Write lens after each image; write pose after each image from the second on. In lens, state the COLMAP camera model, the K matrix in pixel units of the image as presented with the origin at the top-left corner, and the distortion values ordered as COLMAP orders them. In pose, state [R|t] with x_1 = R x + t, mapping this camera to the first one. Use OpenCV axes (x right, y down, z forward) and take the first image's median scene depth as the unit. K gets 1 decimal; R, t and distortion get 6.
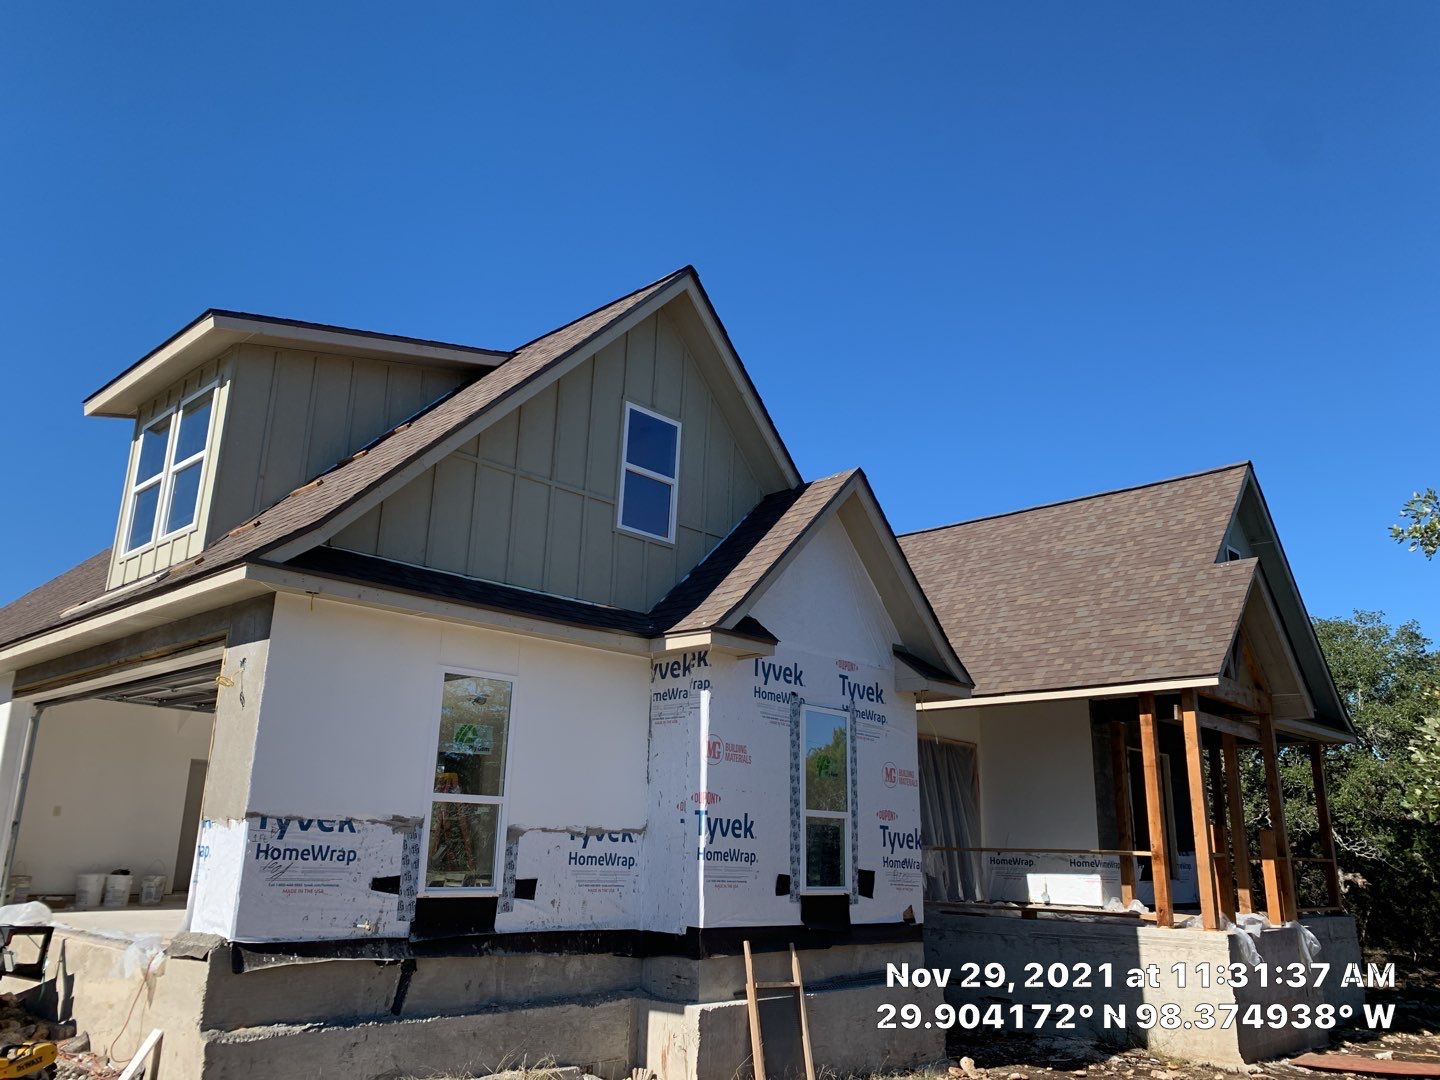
lens RADIAL K [[1102.5, 0, 720.0], [0, 1102.5, 540.0], [0, 0, 1]] dist [0.023440, 0.002443]
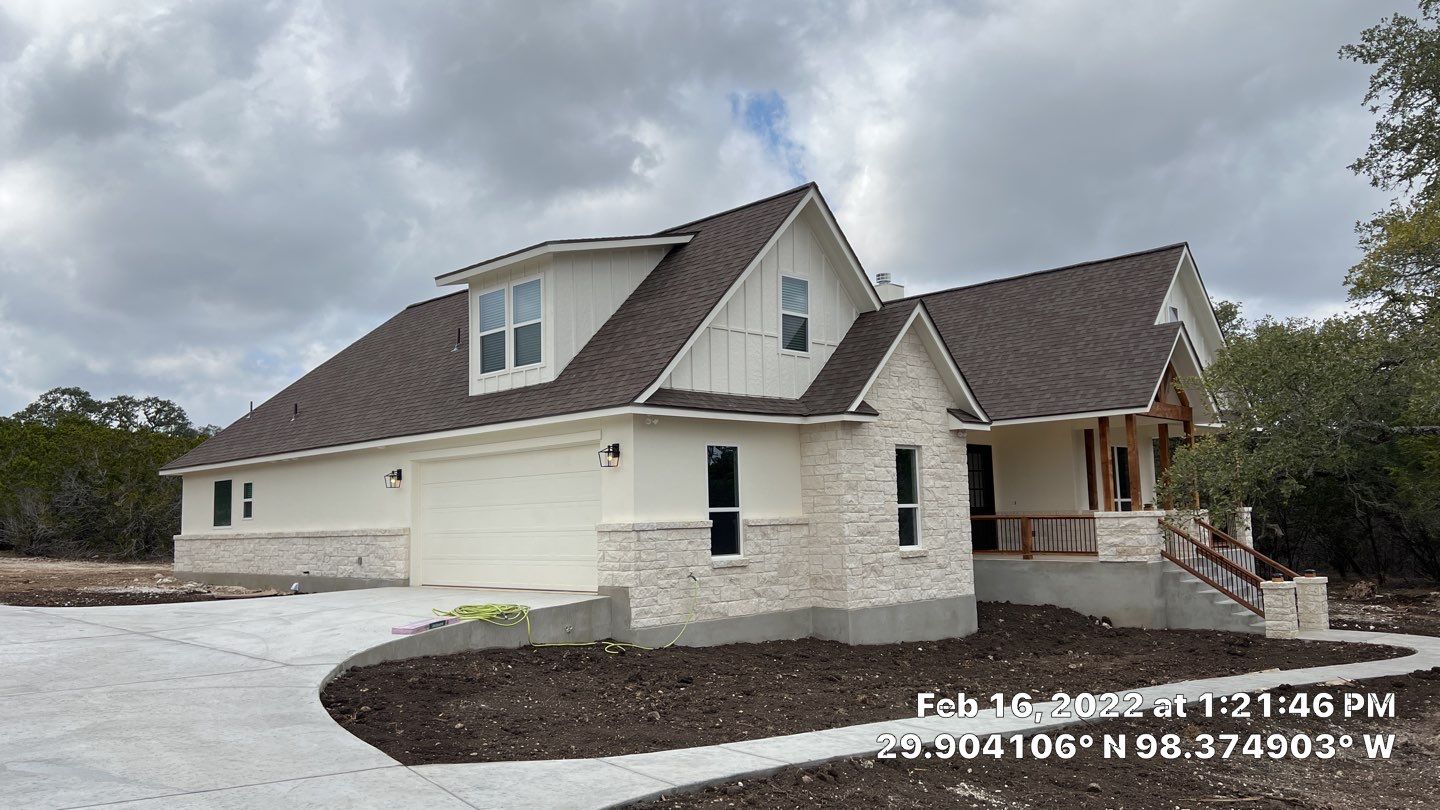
lens RADIAL K [[1072.2, 0, 720.0], [0, 1072.2, 405.0], [0, 0, 1]] dist [0.083591, -0.095917]
pose [[0.998594, -0.049091, -0.019985, -0.107616], [0.051810, 0.983628, 0.172605, -0.149117], [0.011184, -0.173398, 0.984788, -0.444384]]
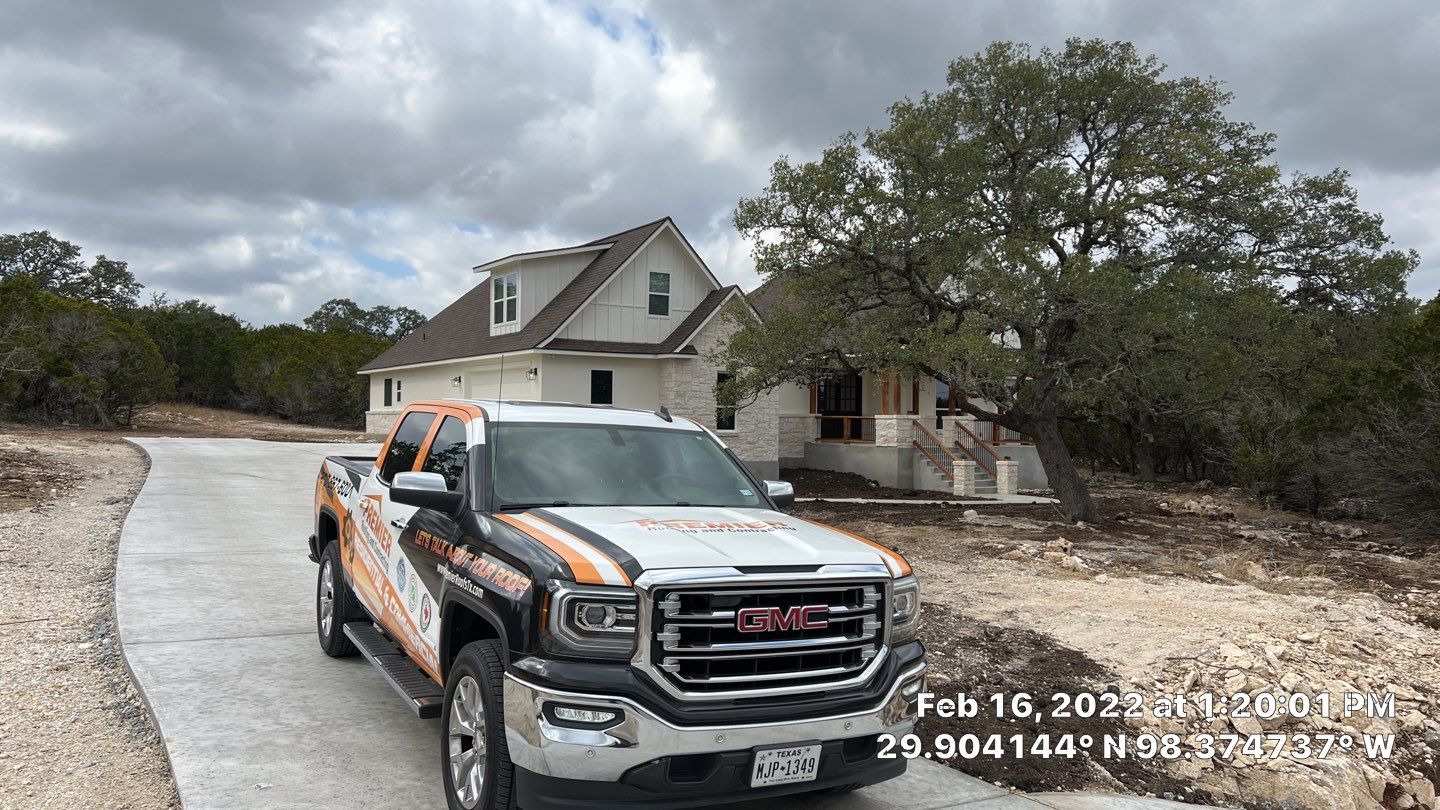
lens RADIAL K [[1072.2, 0, 720.0], [0, 1072.2, 405.0], [0, 0, 1]] dist [0.083591, -0.095917]
pose [[0.969378, -0.014129, -0.245165, 0.547458], [0.076455, 0.966090, 0.246625, -0.324216], [0.233367, -0.257817, 0.937588, -1.180571]]
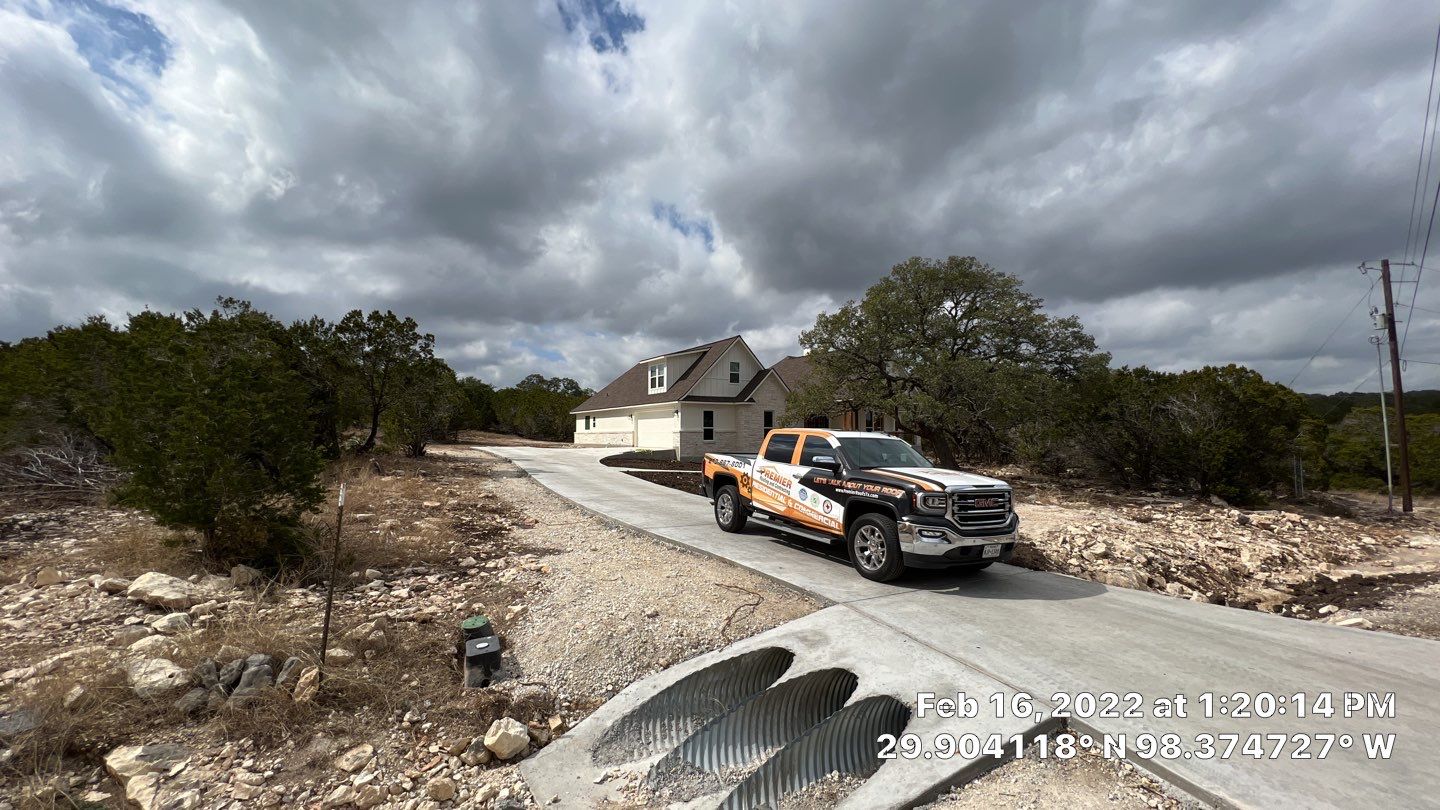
lens RADIAL K [[574.0, 0, 716.4], [0, 574.0, 405.5], [0, 0, 1]] dist [-0.000147, -0.000100]
pose [[0.969829, -0.035059, -0.241251, 0.404132], [0.088000, 0.973228, 0.212326, -0.386358], [0.227348, -0.227150, 0.946951, -1.378409]]
